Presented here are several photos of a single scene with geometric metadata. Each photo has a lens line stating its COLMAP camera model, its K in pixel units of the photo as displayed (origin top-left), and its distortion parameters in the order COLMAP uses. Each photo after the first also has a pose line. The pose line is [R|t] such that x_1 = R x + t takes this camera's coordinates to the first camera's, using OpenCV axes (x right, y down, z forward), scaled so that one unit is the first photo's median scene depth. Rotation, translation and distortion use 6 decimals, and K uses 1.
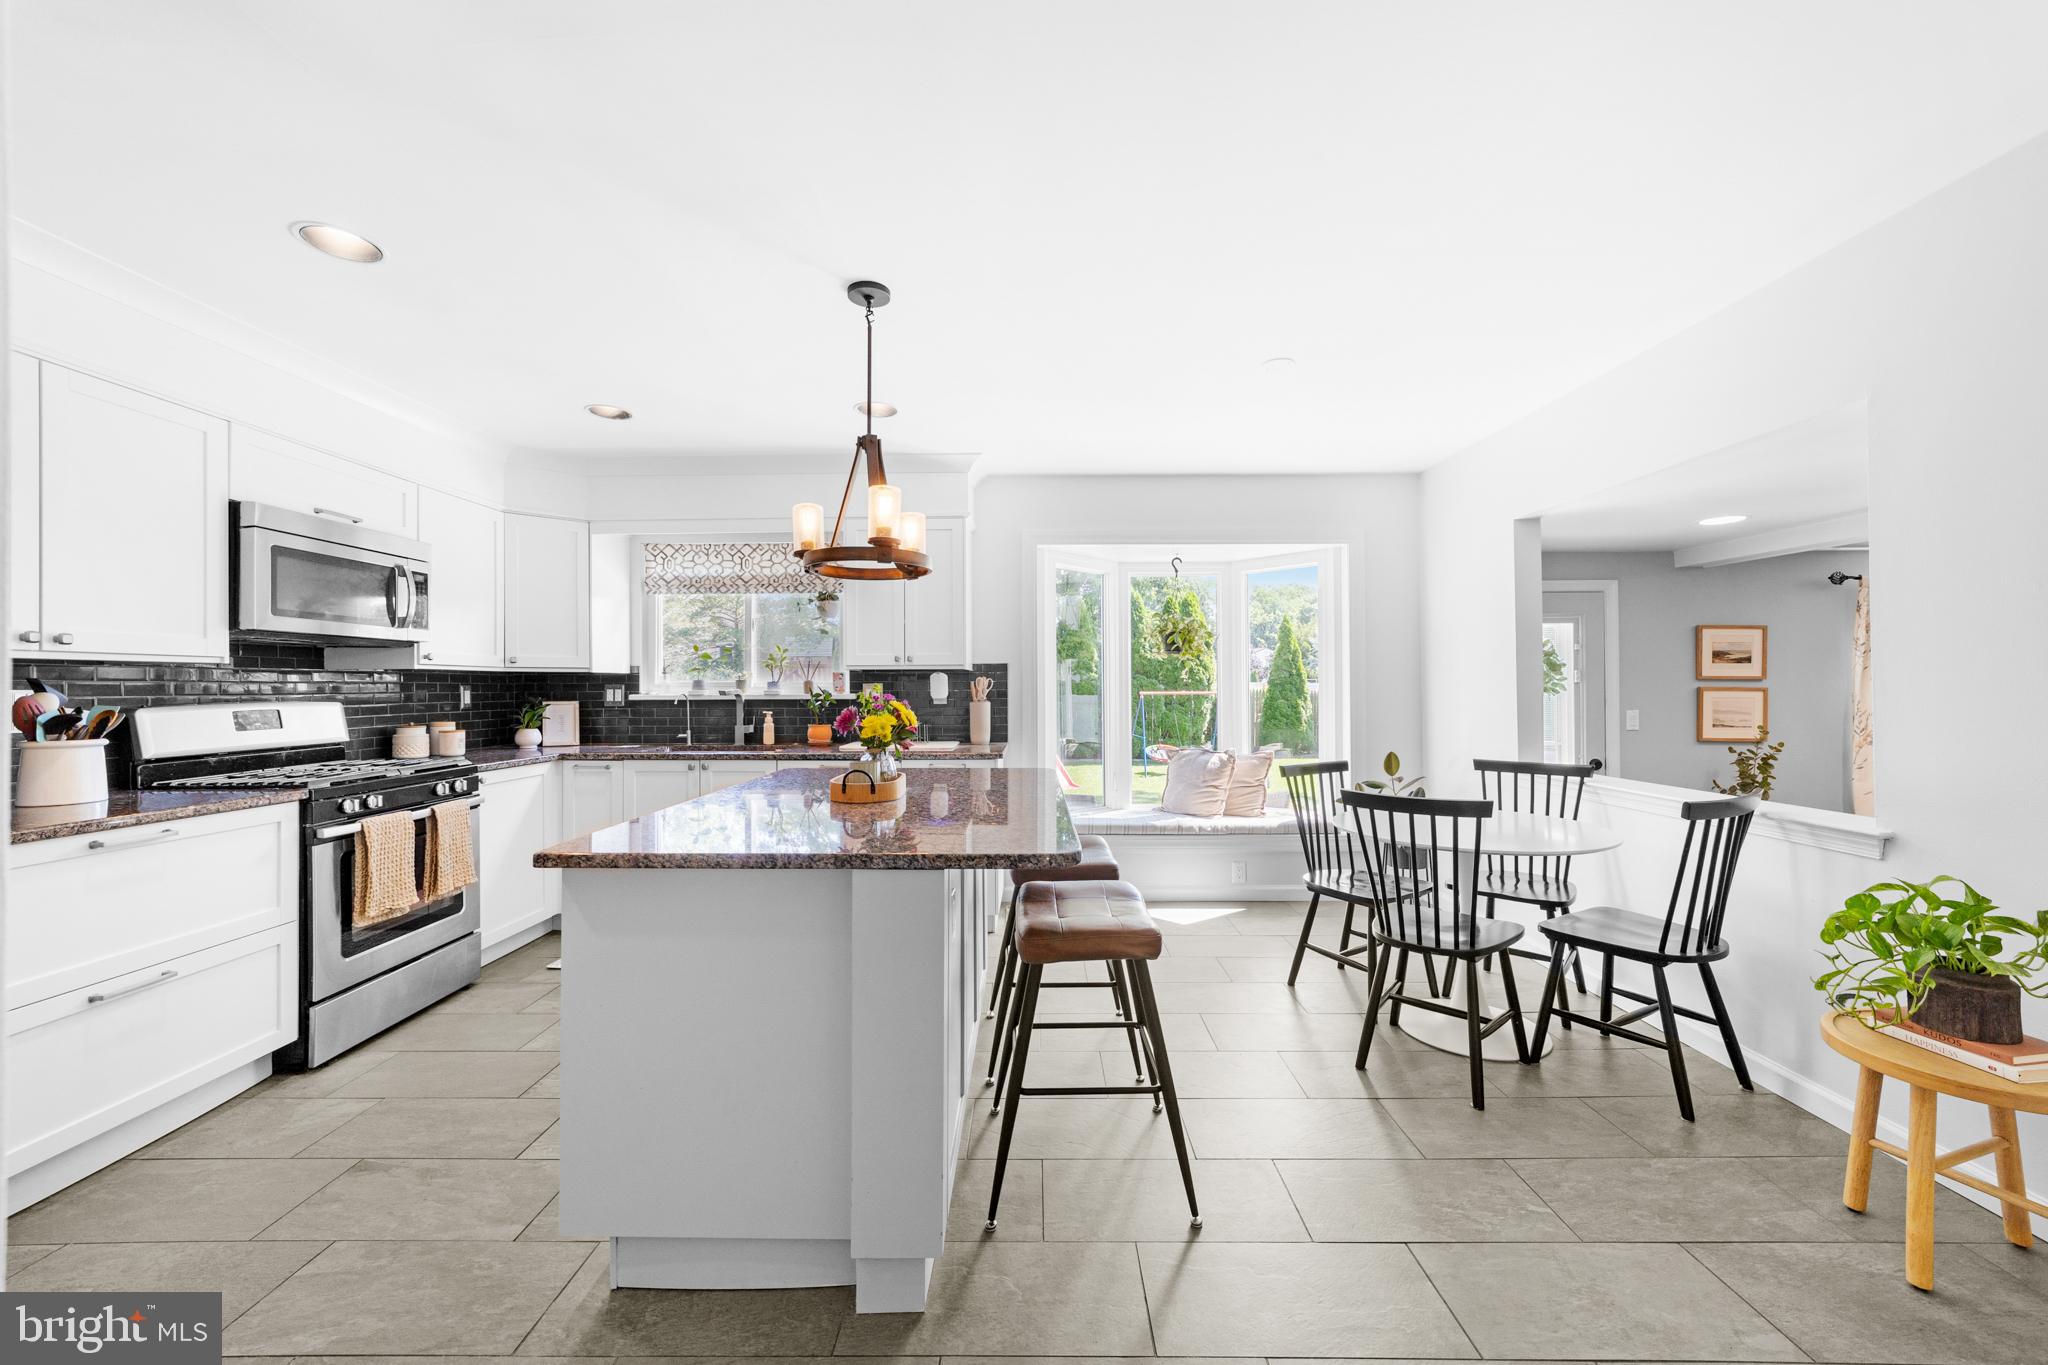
lens RADIAL K [[771.2, 0, 1012.5], [0, 771.2, 678.3], [0, 0, 1]] dist [-0.002163, -0.000084]
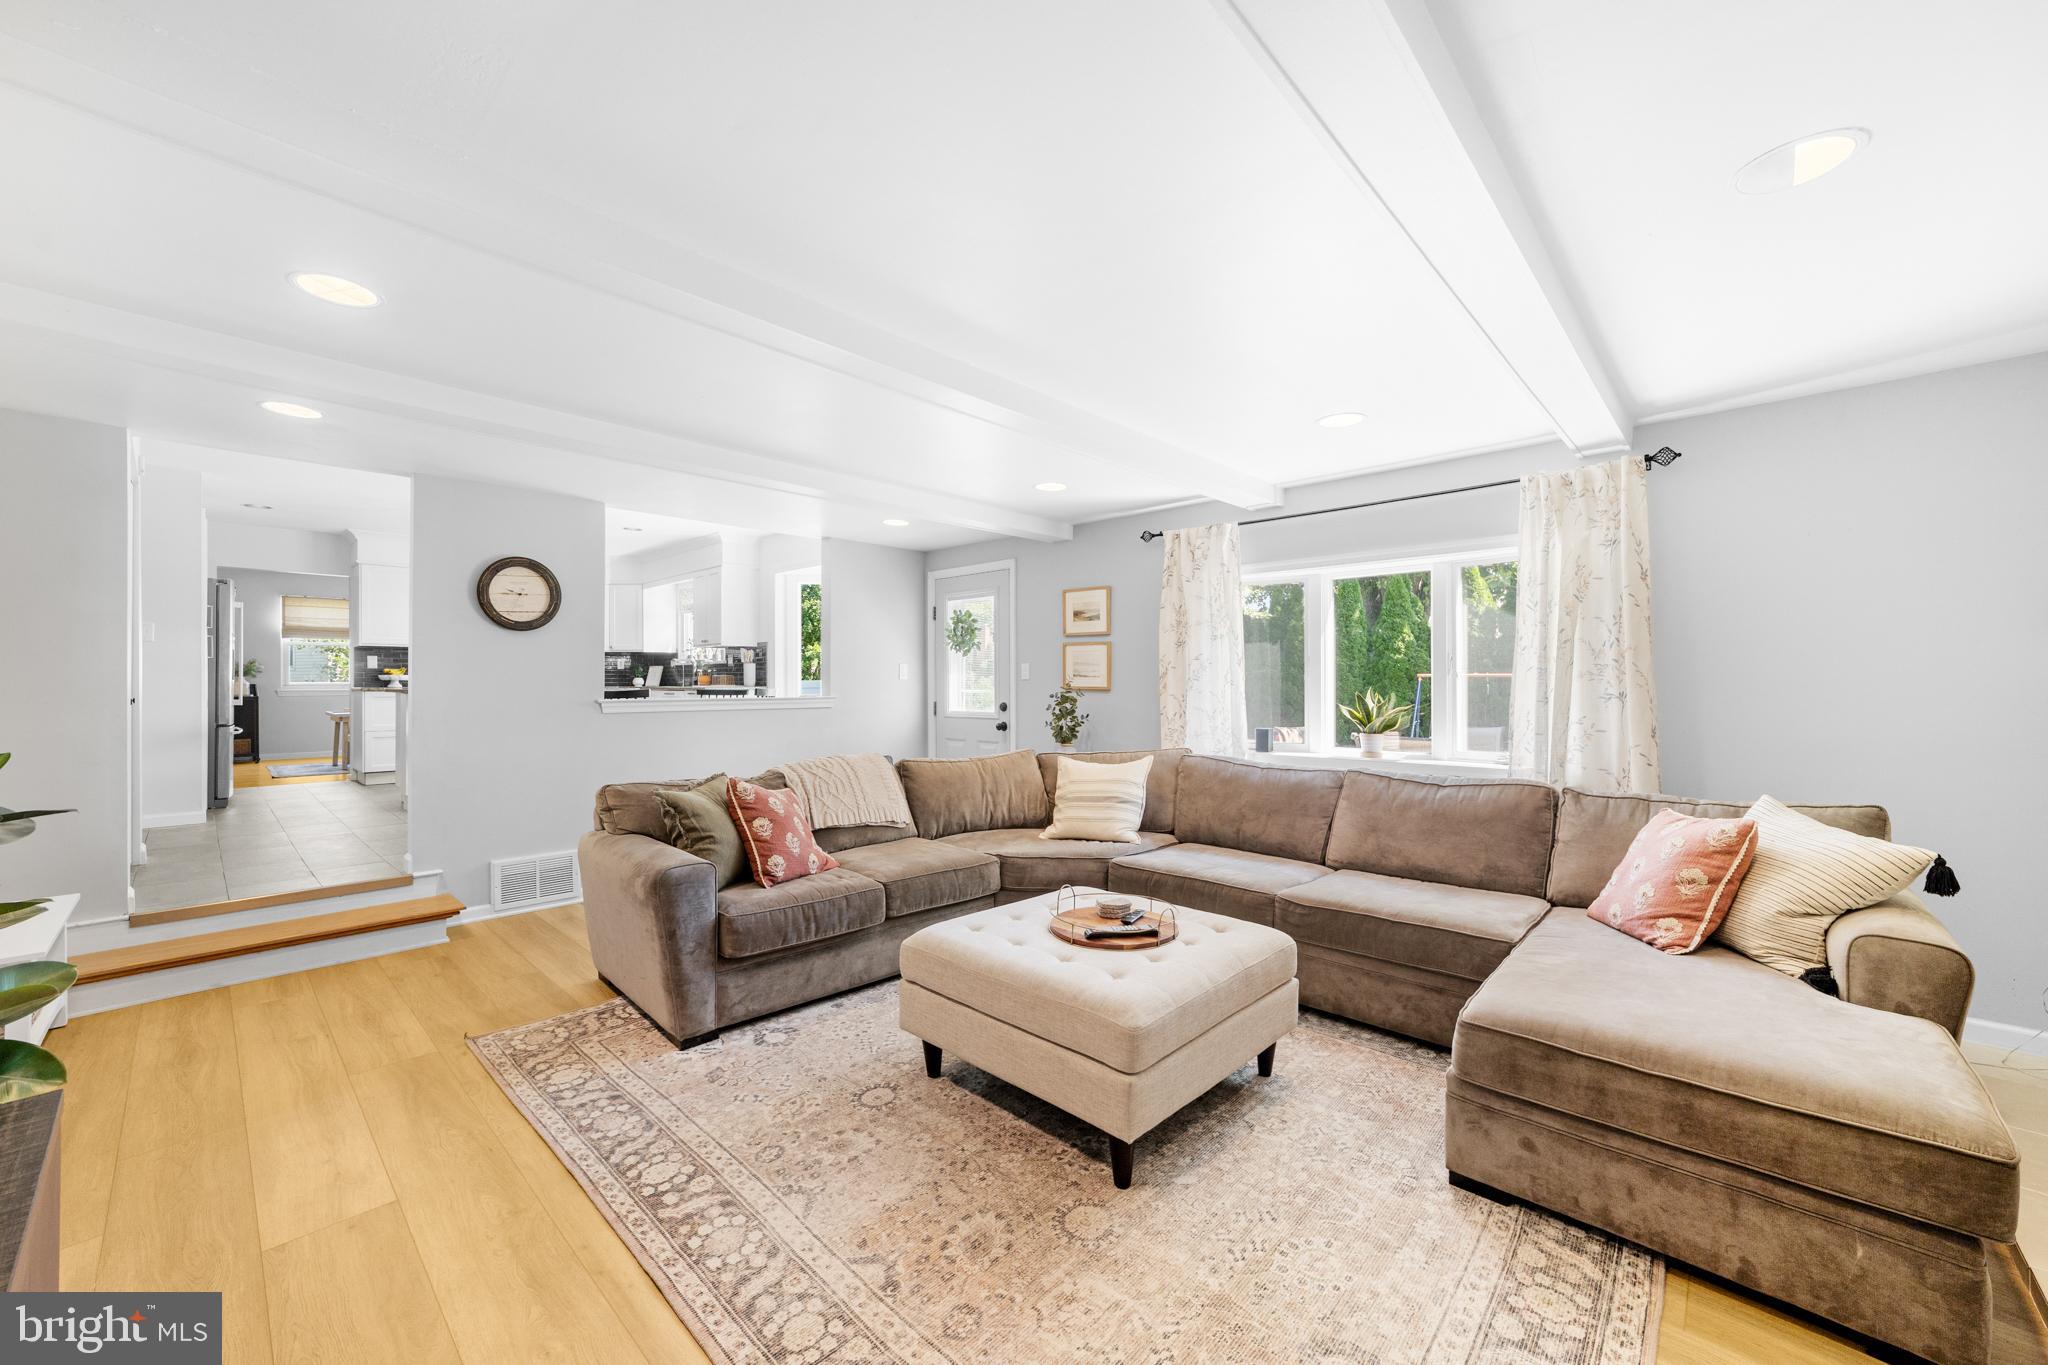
lens RADIAL K [[771.2, 0, 1012.5], [0, 771.2, 678.3], [0, 0, 1]] dist [-0.002163, -0.000084]
pose [[0.739538, -0.001626, -0.673113, 1.704406], [0.006229, 0.999971, 0.004429, 0.063362], [0.673086, -0.007468, 0.739526, 0.071310]]
